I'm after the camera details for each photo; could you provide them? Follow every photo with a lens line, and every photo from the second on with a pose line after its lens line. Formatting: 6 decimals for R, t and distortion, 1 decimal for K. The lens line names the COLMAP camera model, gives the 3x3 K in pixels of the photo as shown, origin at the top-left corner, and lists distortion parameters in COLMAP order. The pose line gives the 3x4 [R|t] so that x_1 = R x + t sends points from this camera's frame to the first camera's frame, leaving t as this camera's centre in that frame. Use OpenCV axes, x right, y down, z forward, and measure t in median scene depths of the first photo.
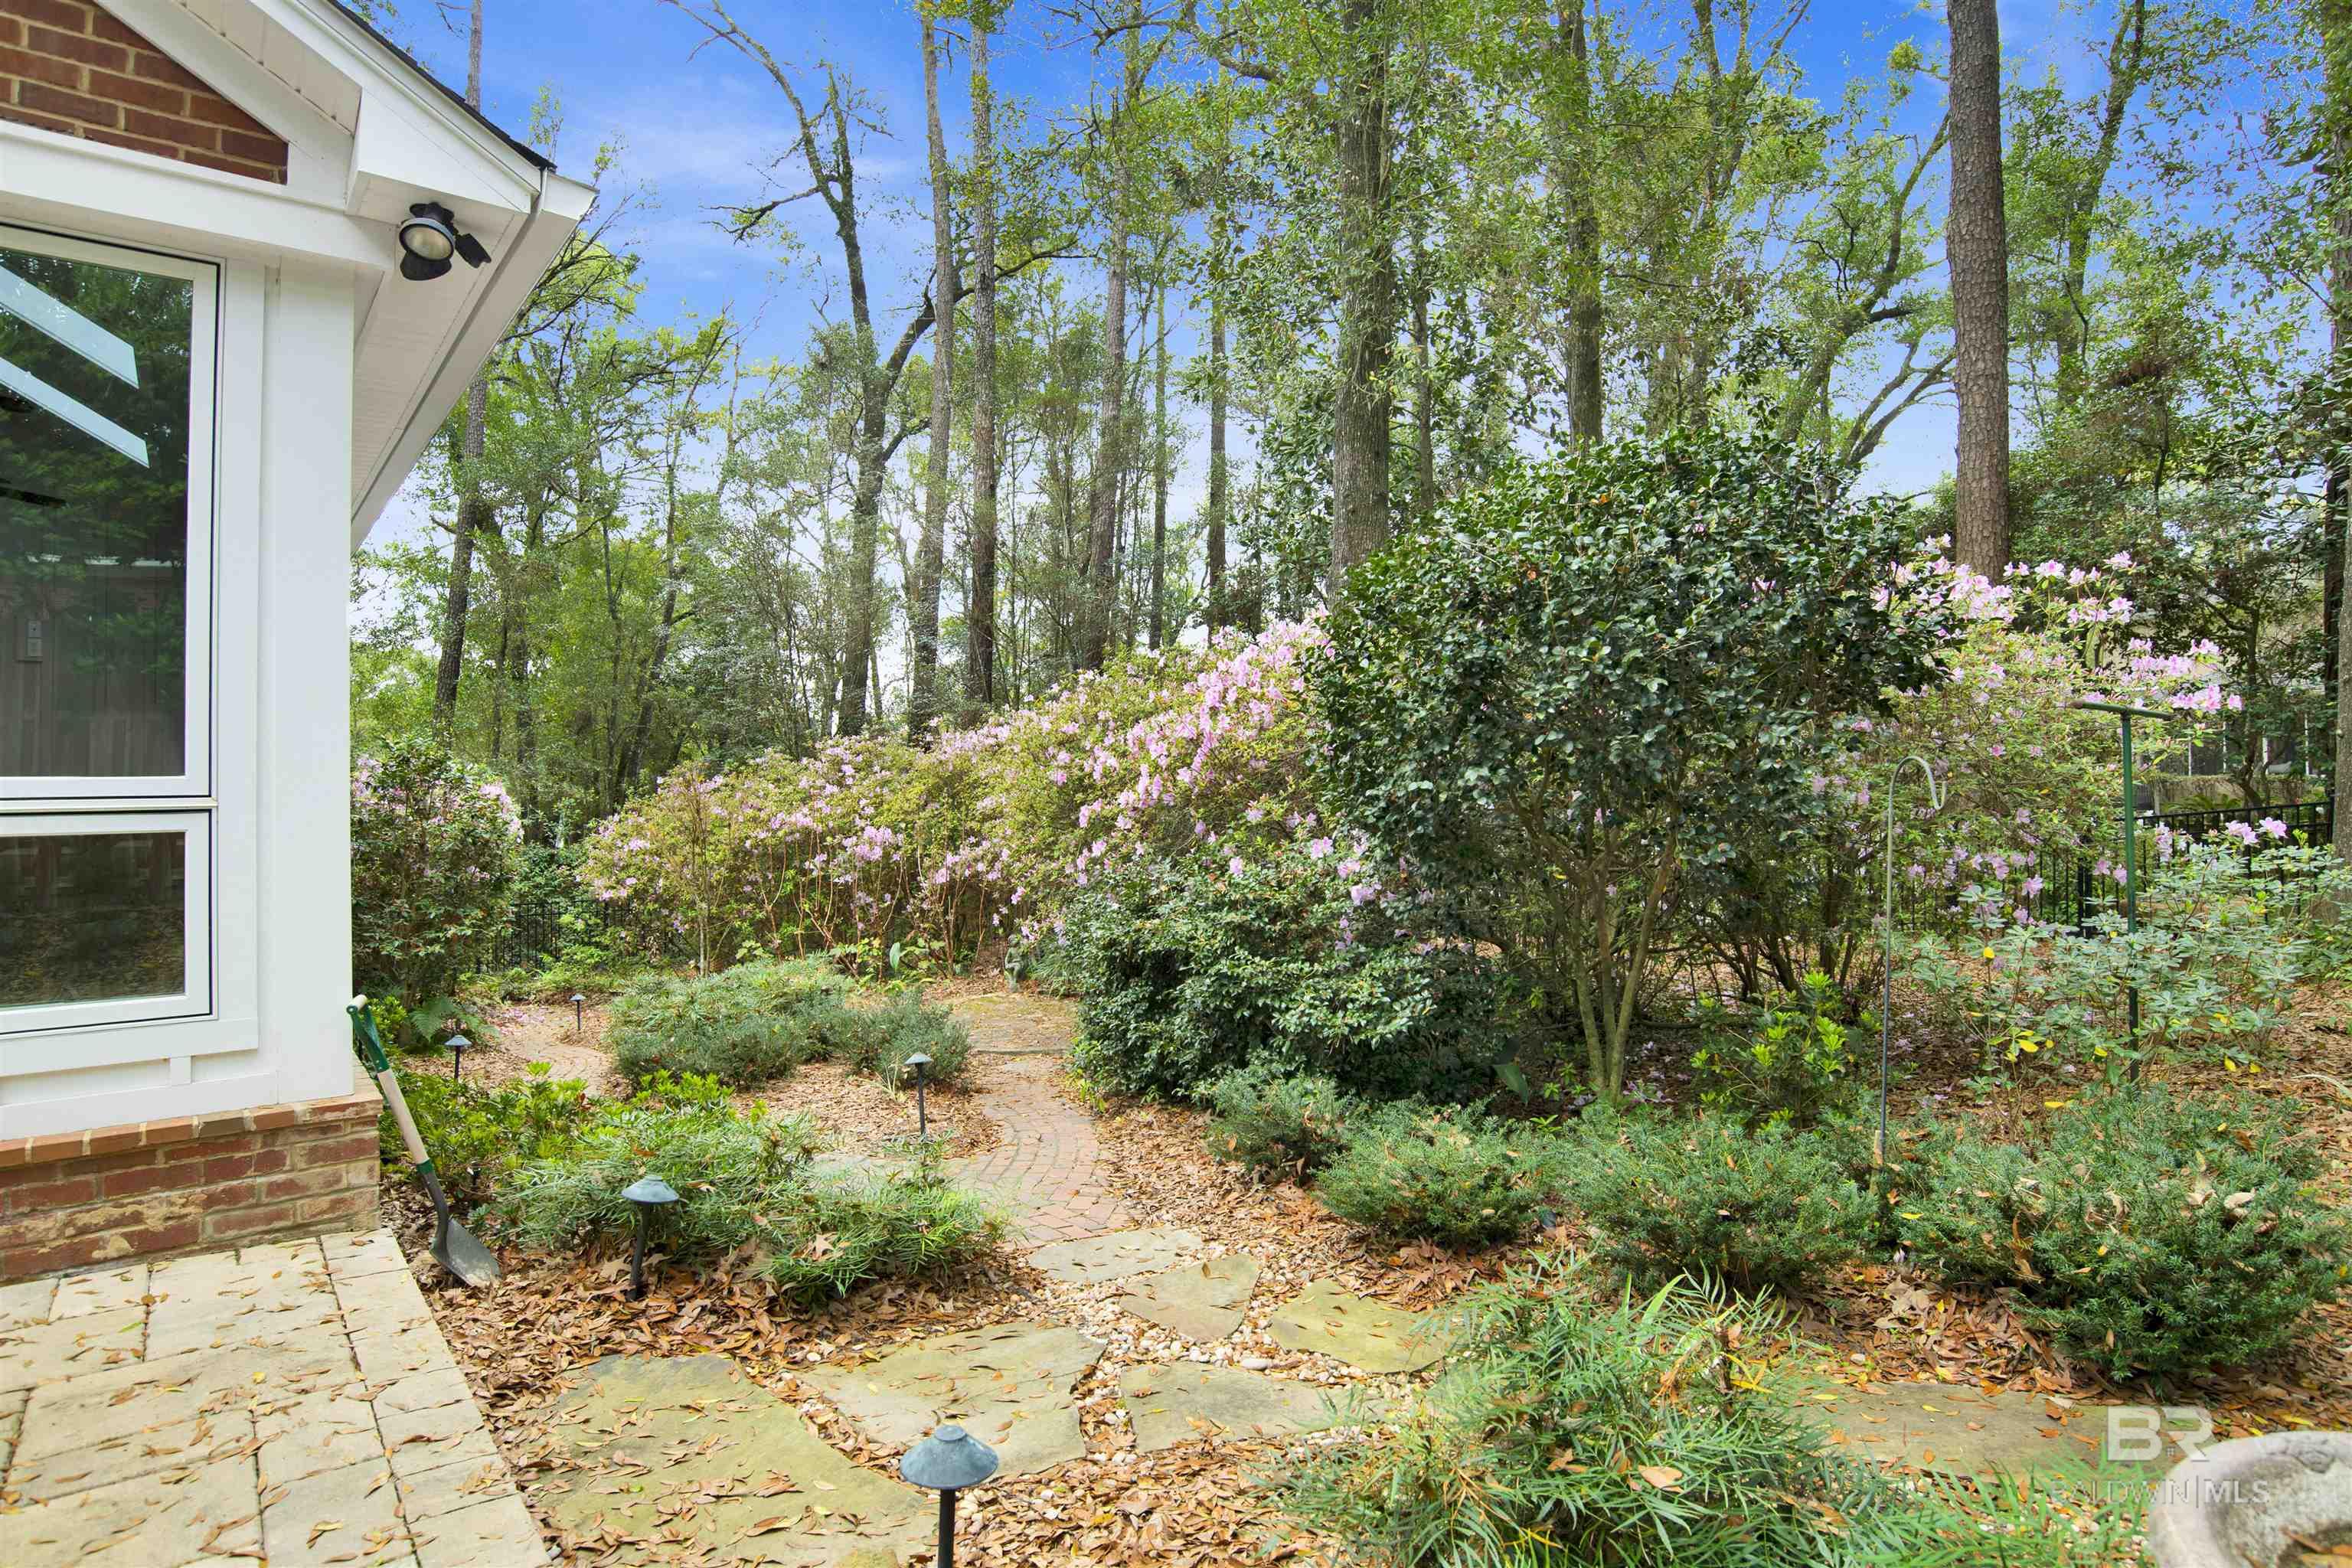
lens RADIAL K [[1236.4, 0, 1189.0], [0, 1236.4, 775.0], [0, 0, 1]] dist [-0.066902, 0.022432]
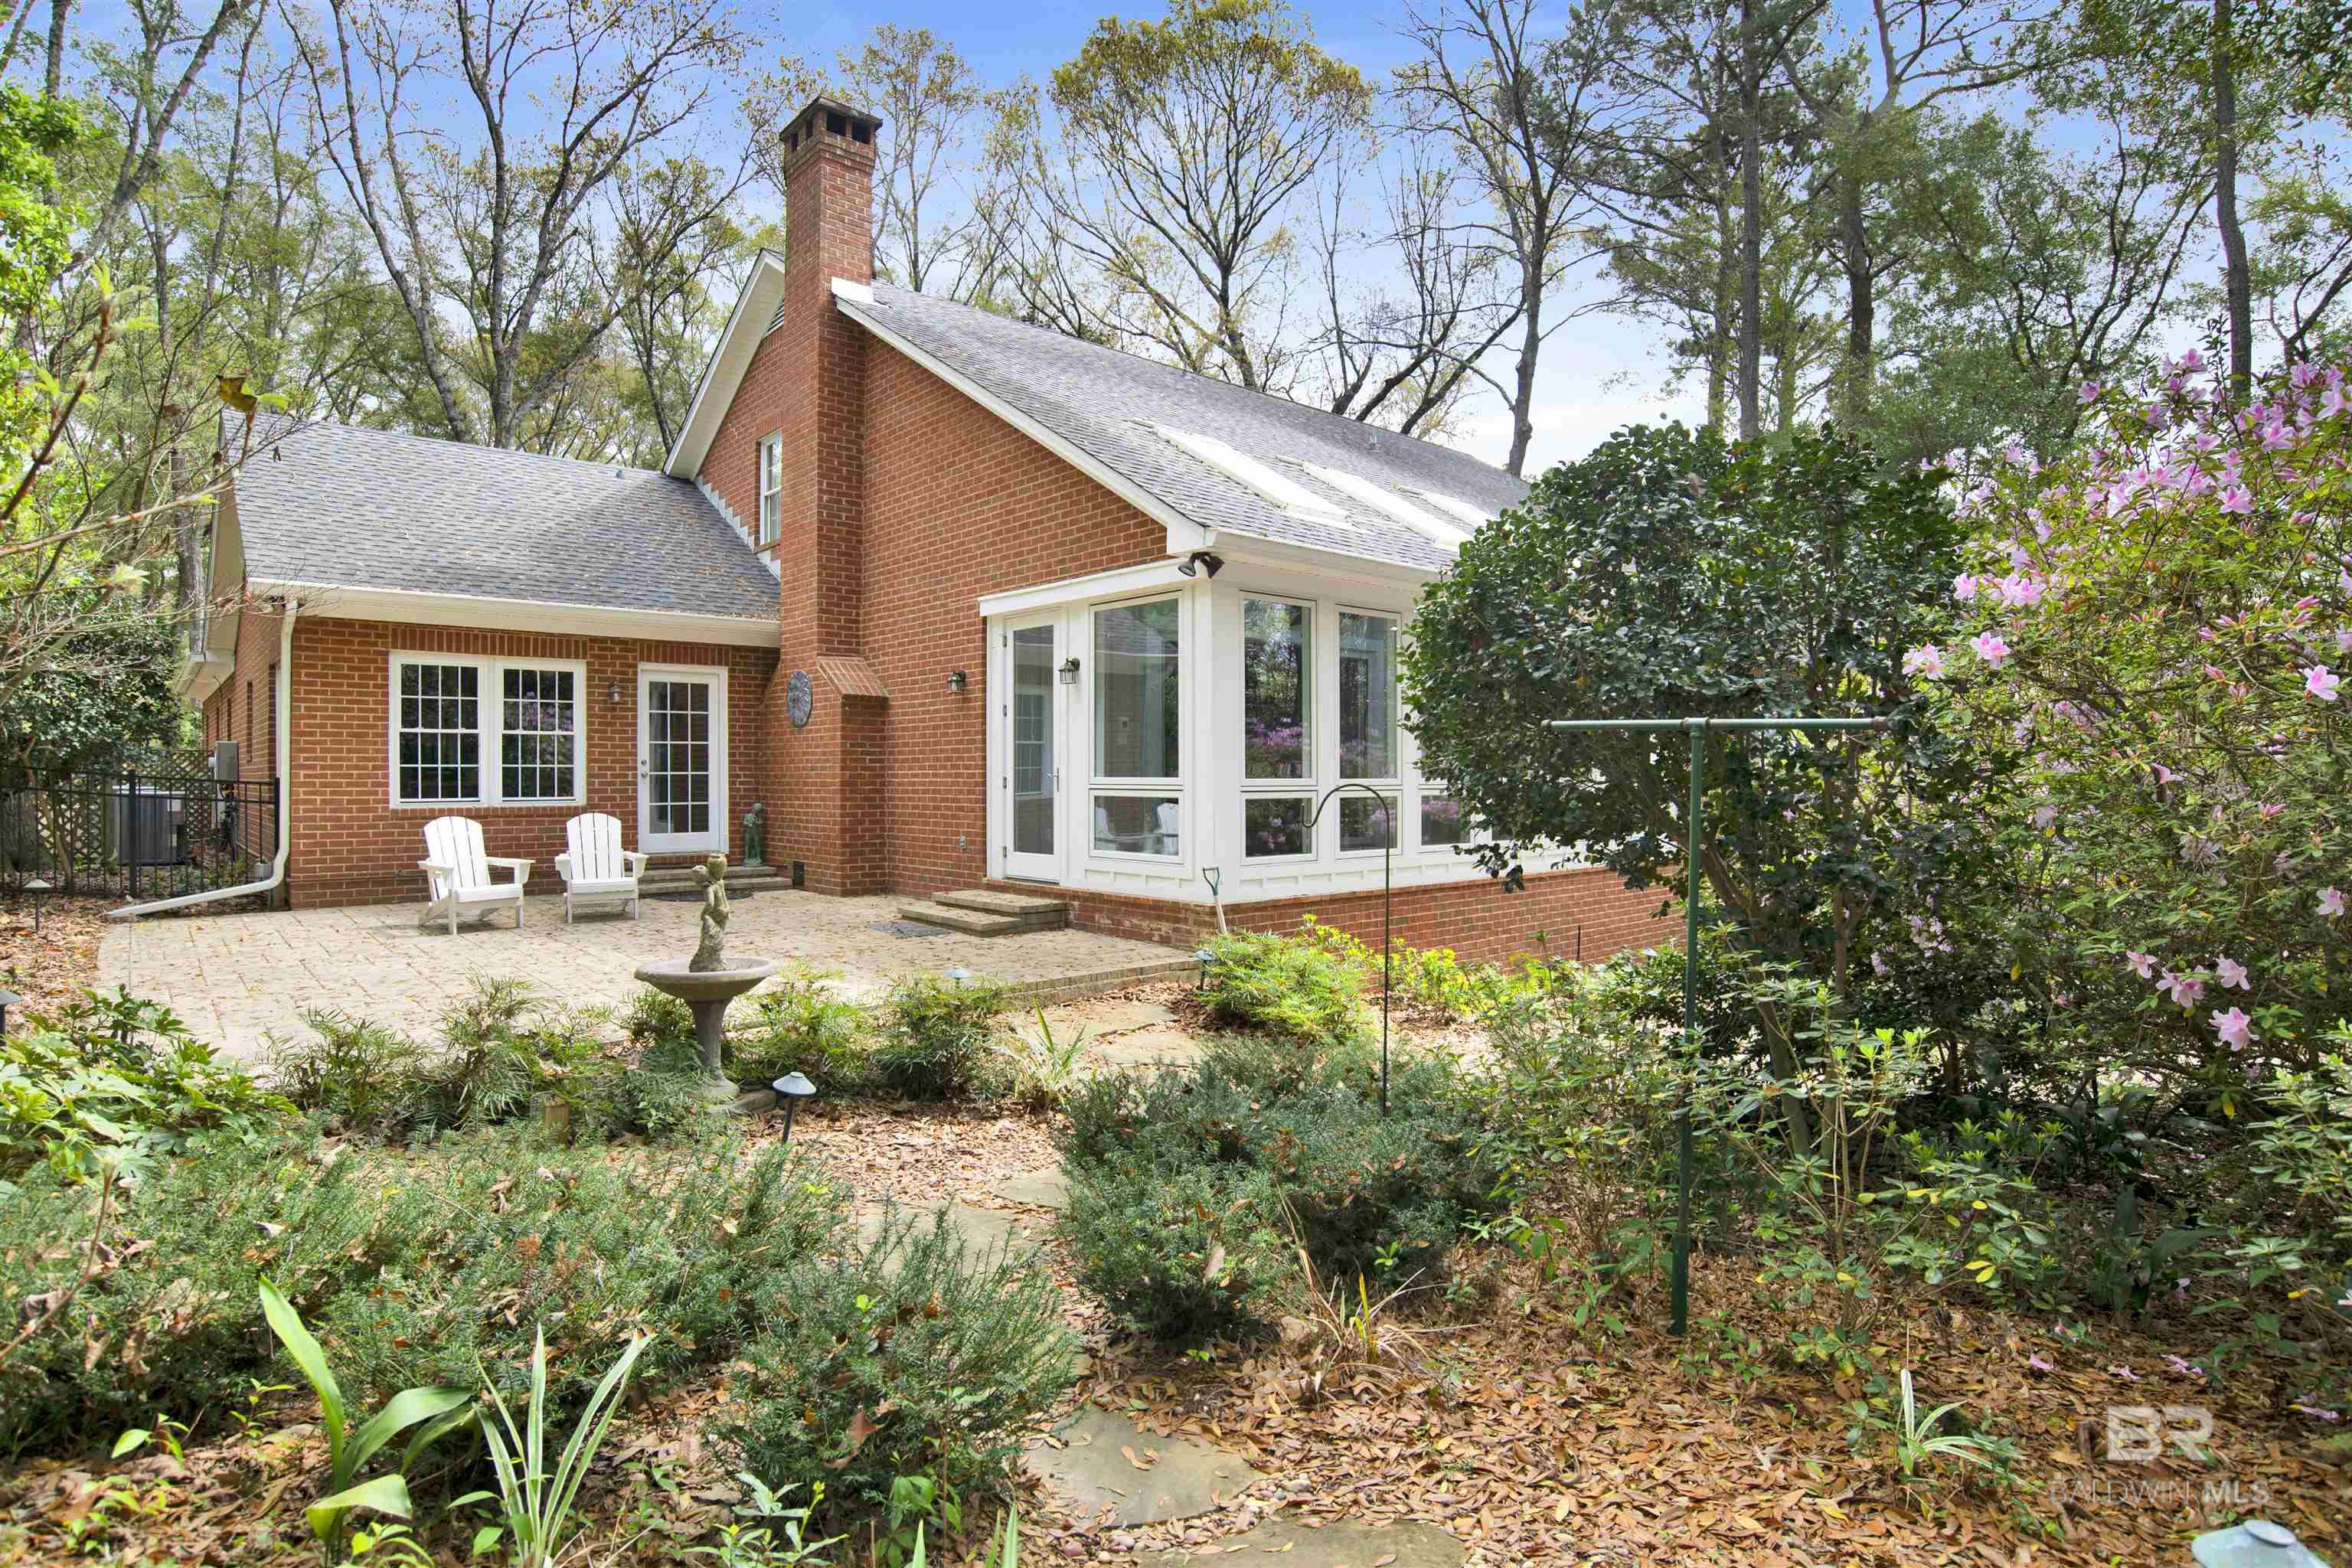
lens RADIAL K [[1236.4, 0, 1189.0], [0, 1236.4, 775.0], [0, 0, 1]] dist [-0.066902, 0.022432]
pose [[0.042916, 0.008594, -0.999042, 0.829547], [0.012566, 0.999879, 0.009141, -0.012655], [0.999000, -0.012946, 0.042803, 0.366588]]
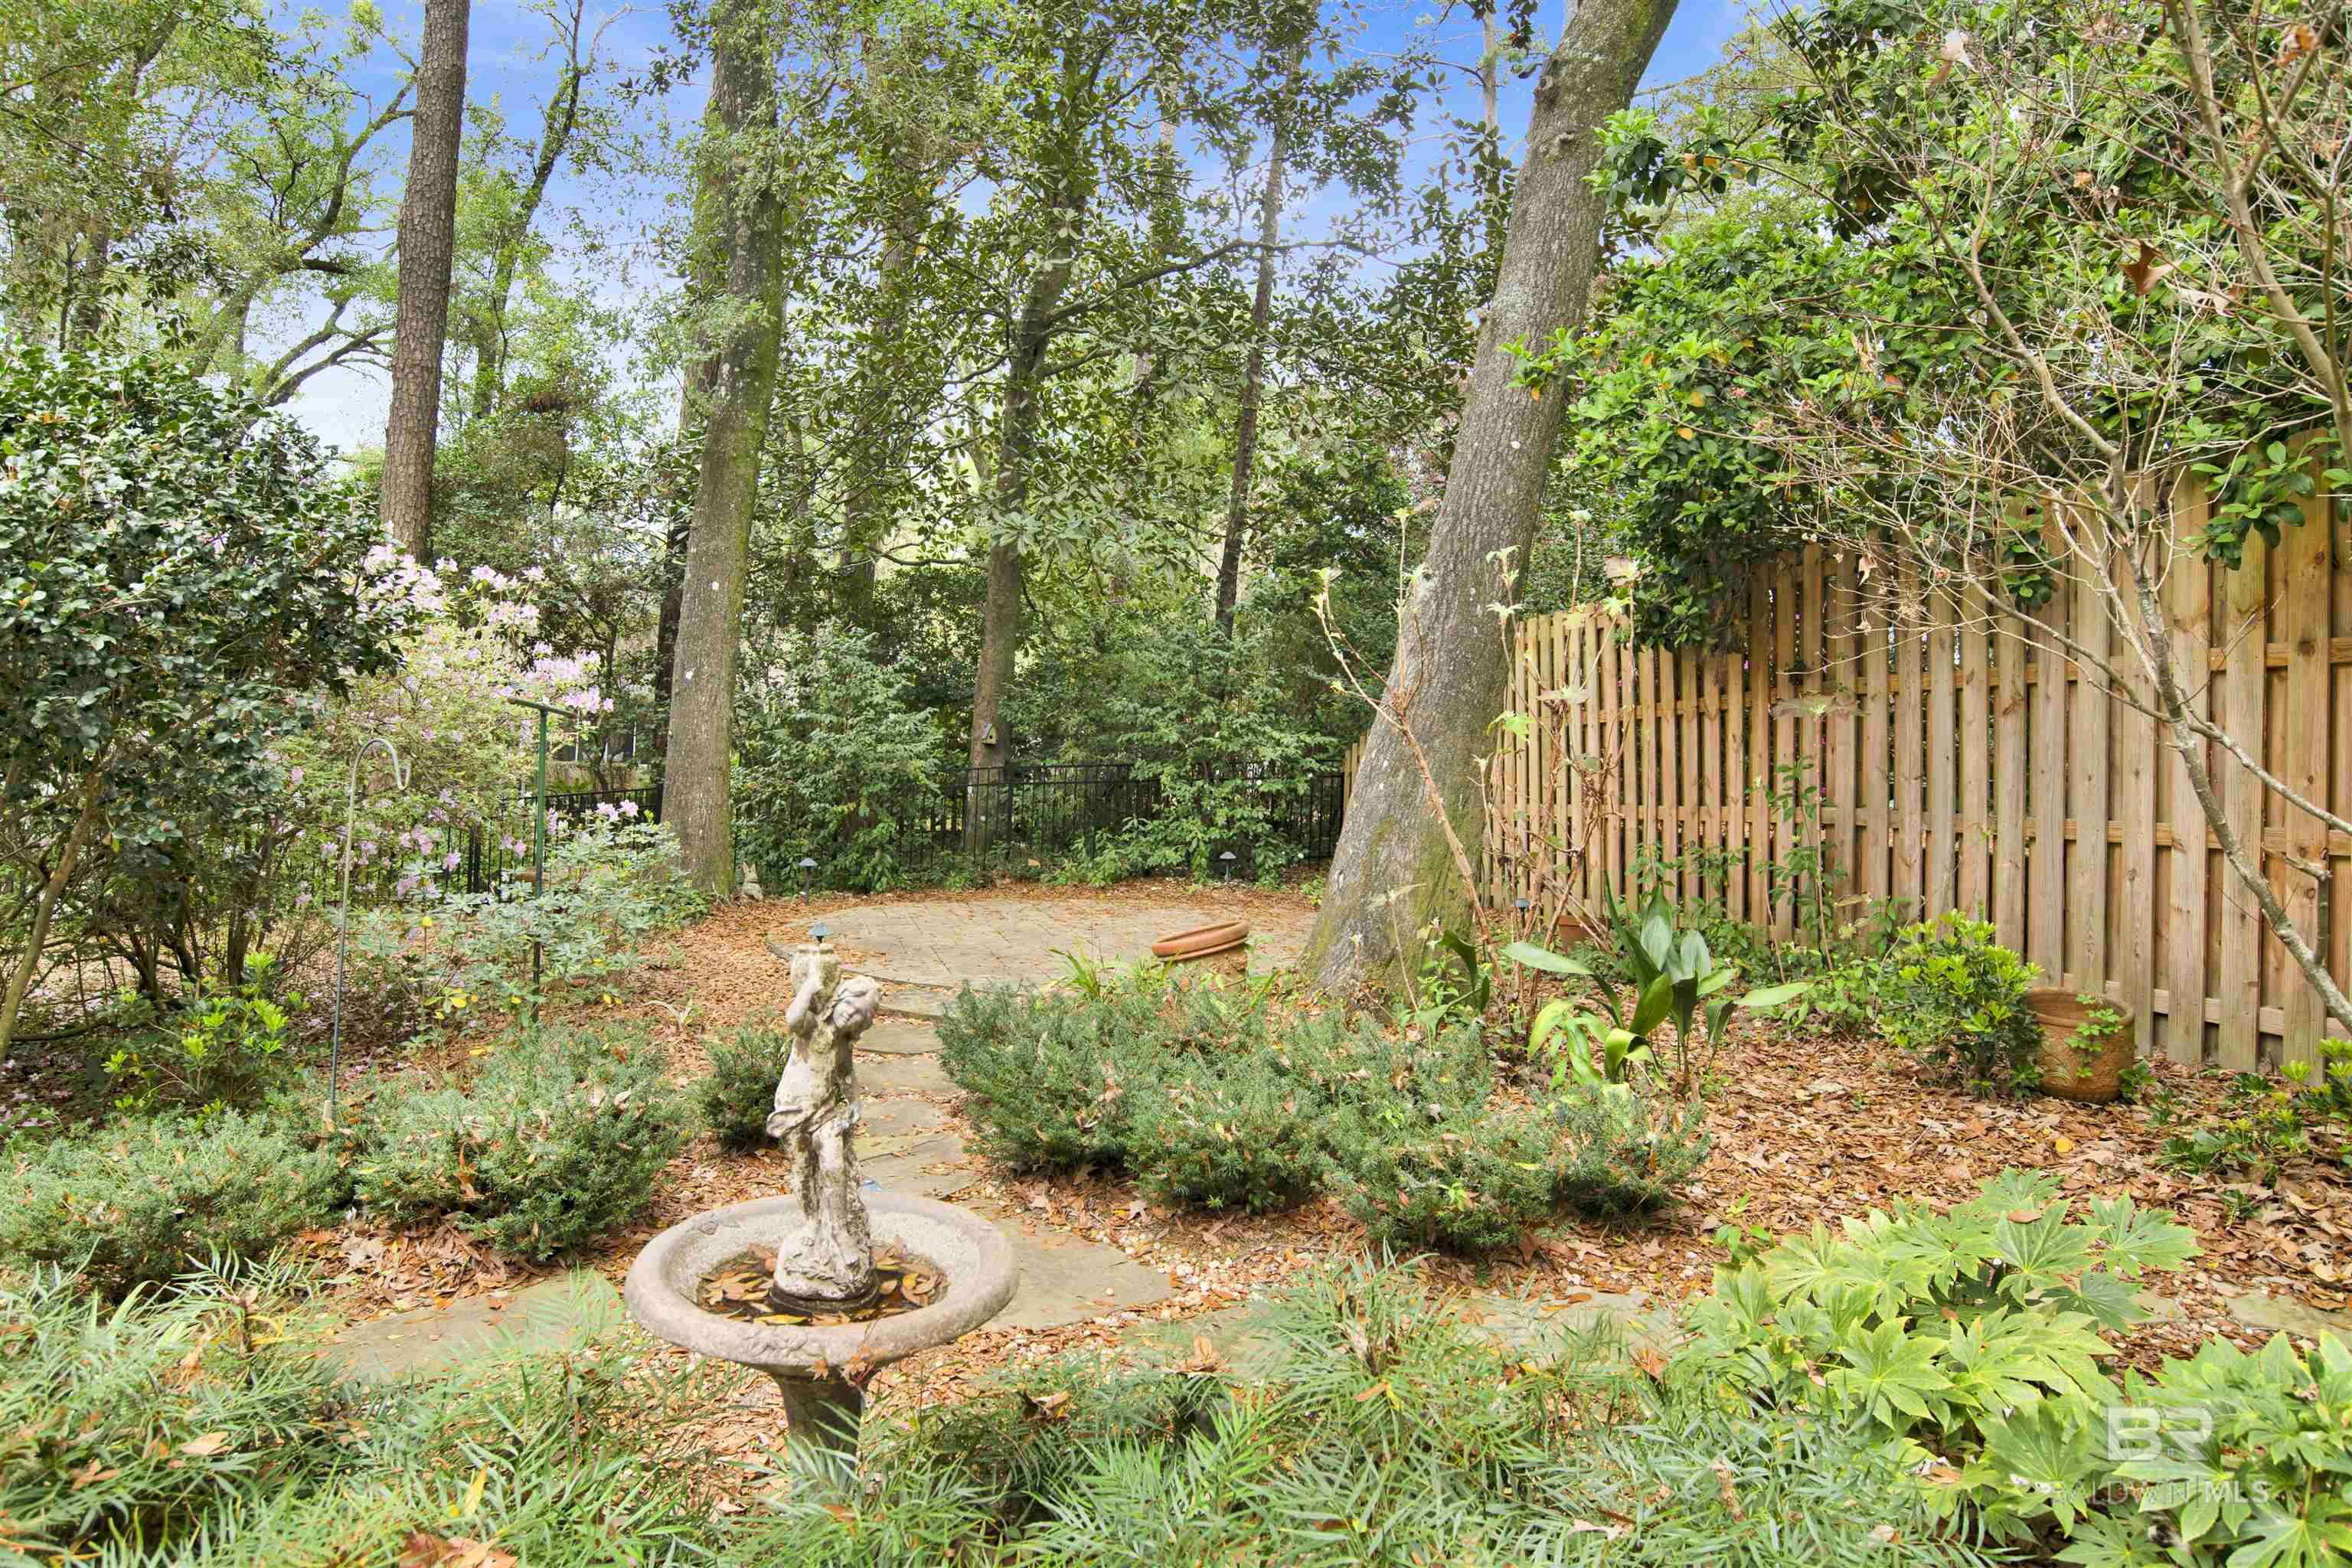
lens RADIAL K [[1236.4, 0, 1189.0], [0, 1236.4, 775.0], [0, 0, 1]] dist [-0.066902, 0.022432]
pose [[0.380097, 0.029907, 0.924463, -0.104309], [-0.047025, 0.998809, -0.012978, -0.003086], [-0.923751, -0.038540, 0.381050, -0.056648]]
